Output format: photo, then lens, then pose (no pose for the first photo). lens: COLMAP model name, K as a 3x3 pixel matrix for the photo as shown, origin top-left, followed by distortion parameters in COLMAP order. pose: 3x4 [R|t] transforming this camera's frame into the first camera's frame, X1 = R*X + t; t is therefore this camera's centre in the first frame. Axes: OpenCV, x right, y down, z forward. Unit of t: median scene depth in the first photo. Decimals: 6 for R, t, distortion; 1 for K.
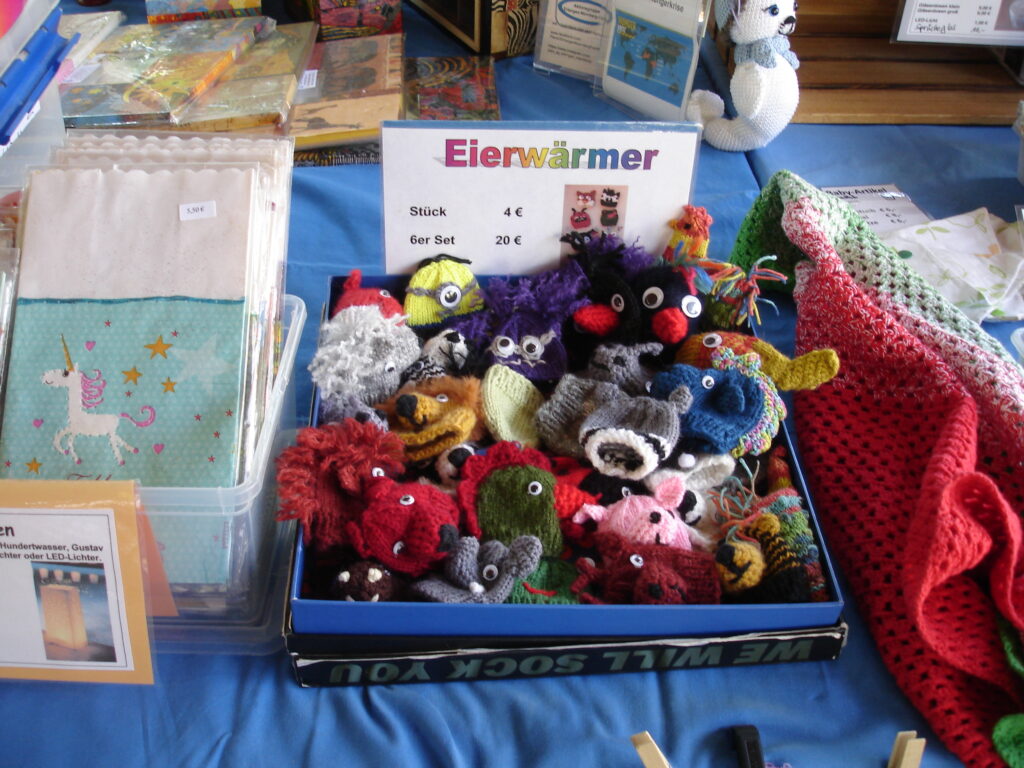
lens RADIAL K [[1145.8, 0, 513.8], [0, 1145.8, 386.7], [0, 0, 1]] dist [-0.109200, 0.000000]
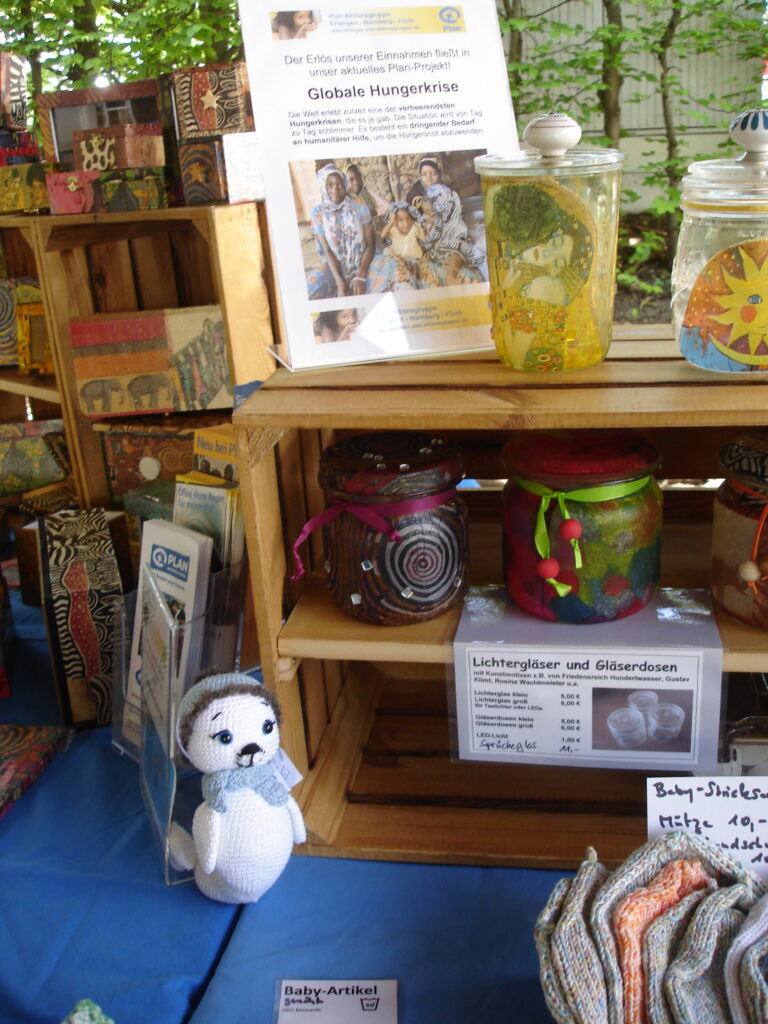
lens RADIAL K [[1145.8, 0, 387.2], [0, 1145.8, 508.1], [0, 0, 1]] dist [-0.109200, 0.000000]
pose [[0.974917, 0.005085, -0.222510, 0.507672], [-0.077830, 0.944410, -0.319425, -0.243022], [0.208516, 0.328731, 0.921117, 0.261706]]
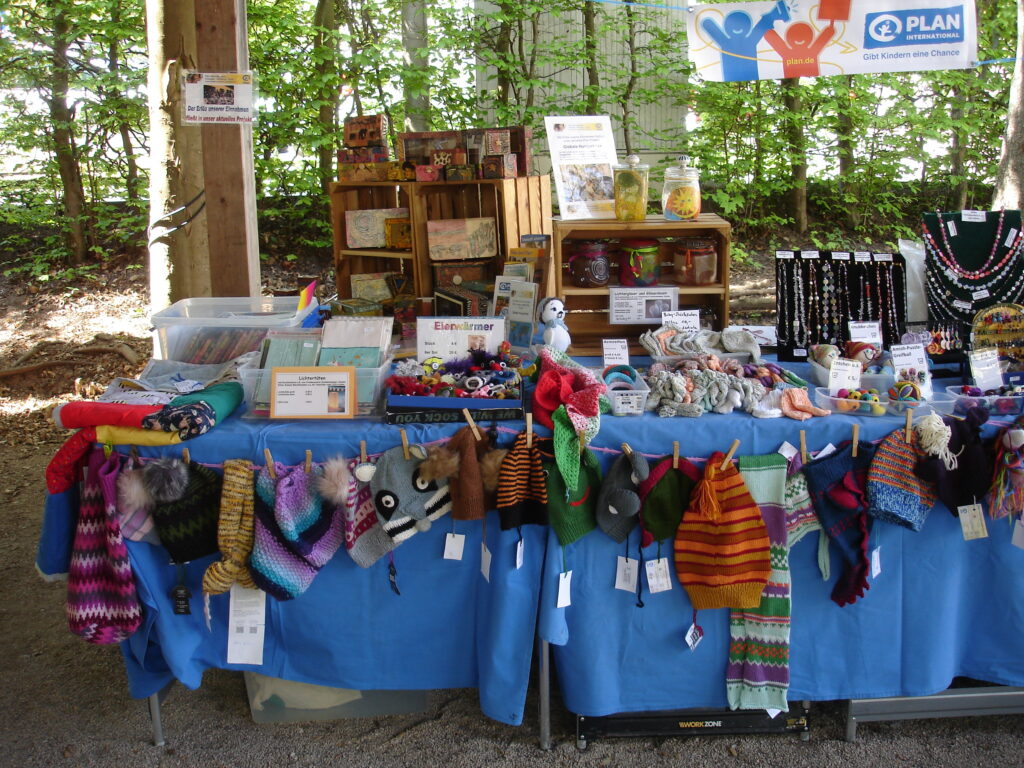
lens RADIAL K [[1145.8, 0, 511.6], [0, 1145.8, 382.3], [0, 0, 1]] dist [-0.109200, 0.000000]
pose [[0.997707, -0.019225, -0.064886, 0.308883], [-0.010640, 0.902314, -0.430948, 1.126857], [0.066833, 0.430651, 0.900041, -1.615058]]
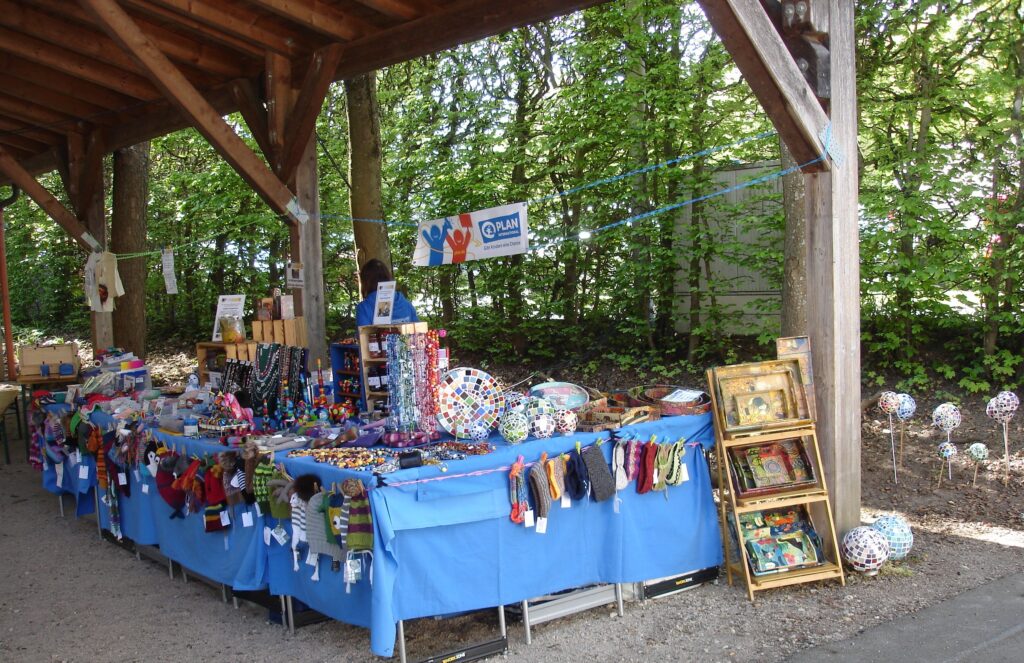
lens RADIAL K [[1132.0, 0, 507.2], [0, 1132.0, 373.5], [0, 0, 1]] dist [-0.107087, 0.000000]
pose [[0.571428, 0.044297, -0.819456, 6.961979], [-0.470361, 0.835931, -0.282808, 0.672955], [0.672481, 0.547044, 0.498509, -1.125720]]
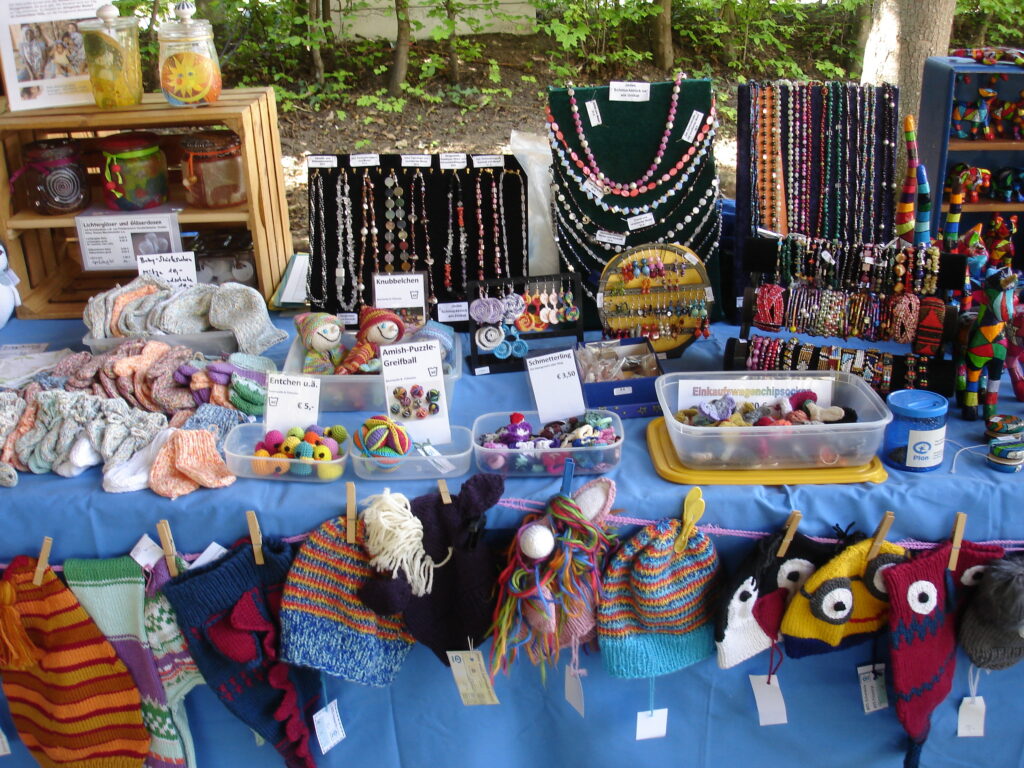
lens RADIAL K [[1145.8, 0, 514.3], [0, 1145.8, 384.7], [0, 0, 1]] dist [-0.109200, 0.000000]
pose [[0.997902, -0.021668, -0.061015, 1.246901], [0.003408, 0.958614, -0.284689, 0.421921], [0.064659, 0.283884, 0.956676, -0.696019]]
